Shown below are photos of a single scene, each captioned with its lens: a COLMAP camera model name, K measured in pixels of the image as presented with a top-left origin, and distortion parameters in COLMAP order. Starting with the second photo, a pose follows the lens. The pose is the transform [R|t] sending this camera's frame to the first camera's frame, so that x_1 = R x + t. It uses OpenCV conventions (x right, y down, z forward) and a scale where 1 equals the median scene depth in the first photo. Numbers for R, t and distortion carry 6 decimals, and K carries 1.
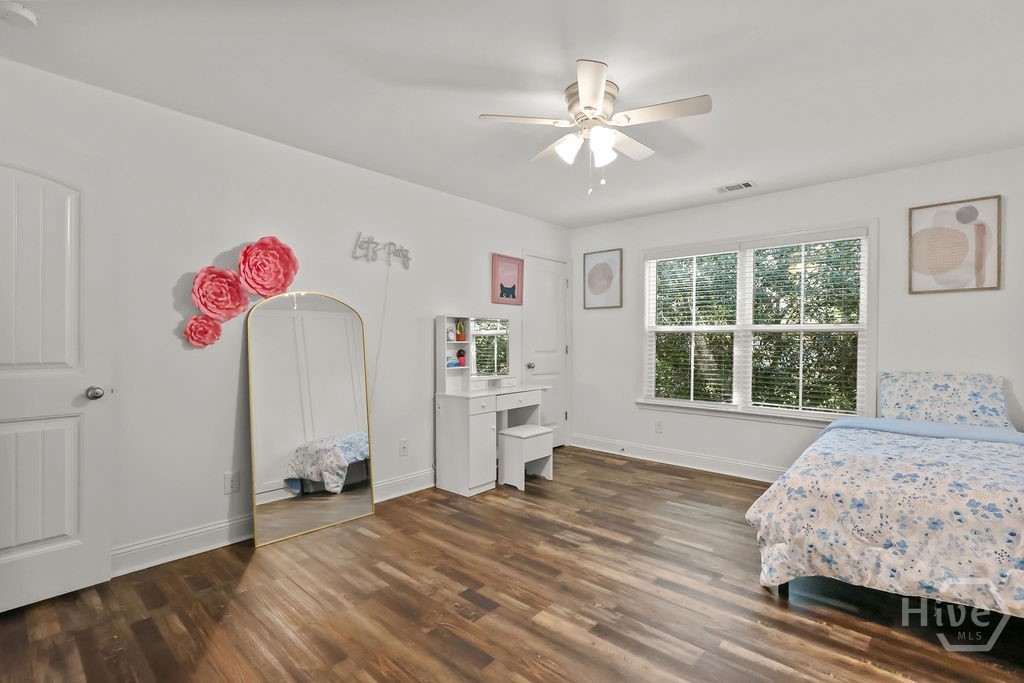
lens RADIAL K [[472.8, 0, 515.4], [0, 472.8, 342.4], [0, 0, 1]] dist [0.001791, 0.000221]
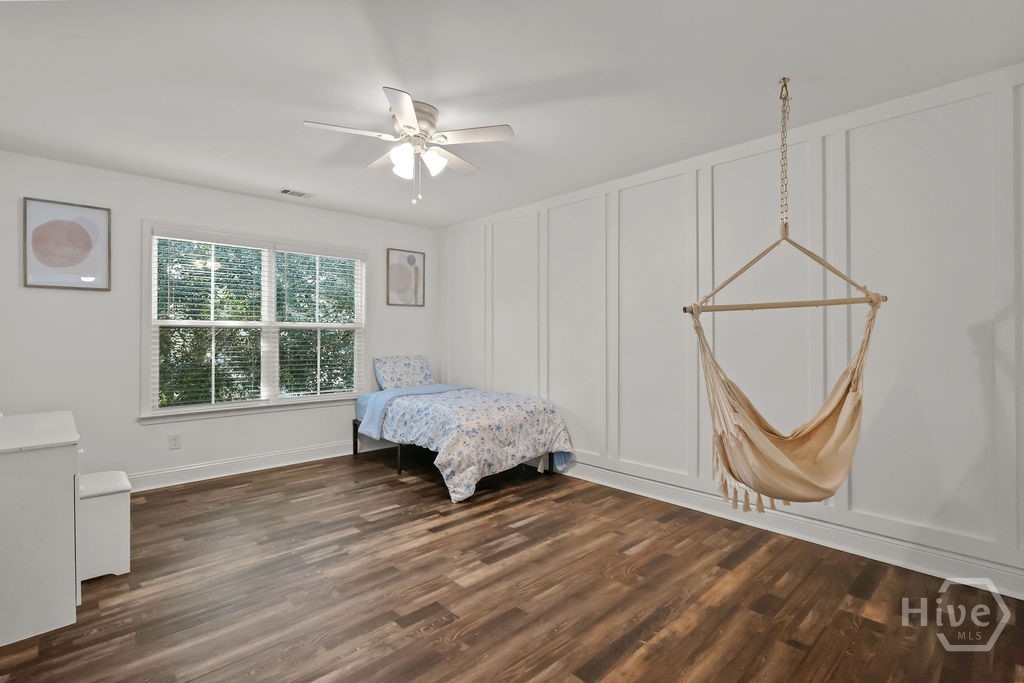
lens RADIAL K [[472.8, 0, 515.4], [0, 472.8, 336.3], [0, 0, 1]] dist [0.001791, 0.000221]
pose [[0.093466, -0.004448, 0.995613, -0.663798], [0.006262, 0.999973, 0.003880, -0.006404], [-0.995603, 0.005872, 0.093491, 0.483228]]
